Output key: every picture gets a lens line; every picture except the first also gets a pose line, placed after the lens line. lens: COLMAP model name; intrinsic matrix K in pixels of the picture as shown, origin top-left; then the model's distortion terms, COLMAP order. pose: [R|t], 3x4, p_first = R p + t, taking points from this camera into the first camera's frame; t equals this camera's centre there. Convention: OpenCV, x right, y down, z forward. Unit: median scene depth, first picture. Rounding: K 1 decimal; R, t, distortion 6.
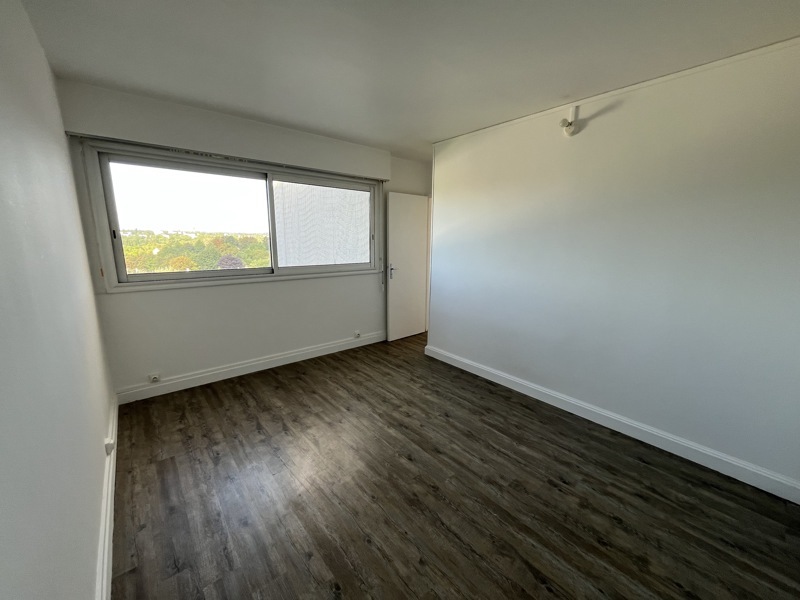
lens RADIAL K [[322.2, 0, 400.3], [0, 322.2, 301.1], [0, 0, 1]] dist [-0.001249, 0.000198]
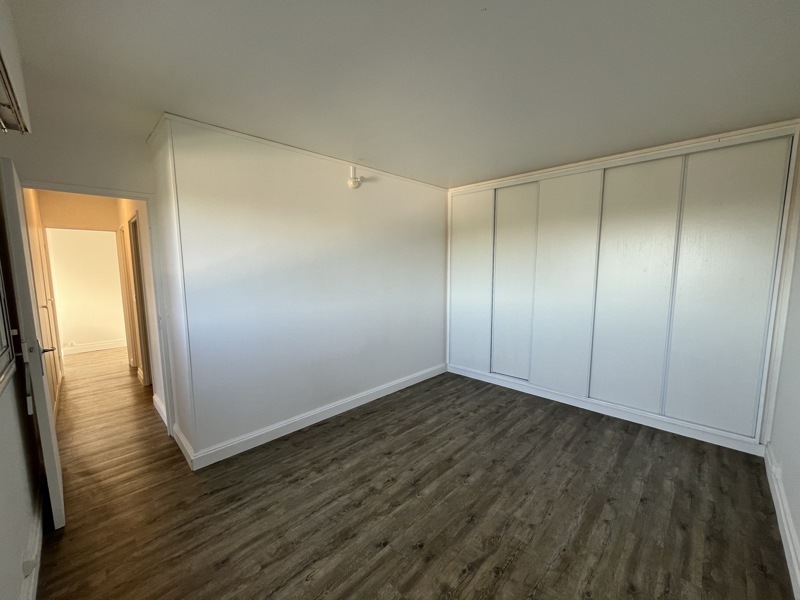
lens RADIAL K [[322.2, 0, 400.3], [0, 322.2, 300.1], [0, 0, 1]] dist [-0.001249, 0.000198]
pose [[-0.093410, -0.117761, 0.988639, -0.755793], [0.199973, 0.970526, 0.134498, -0.207998], [-0.975339, 0.210264, -0.067108, 0.950478]]
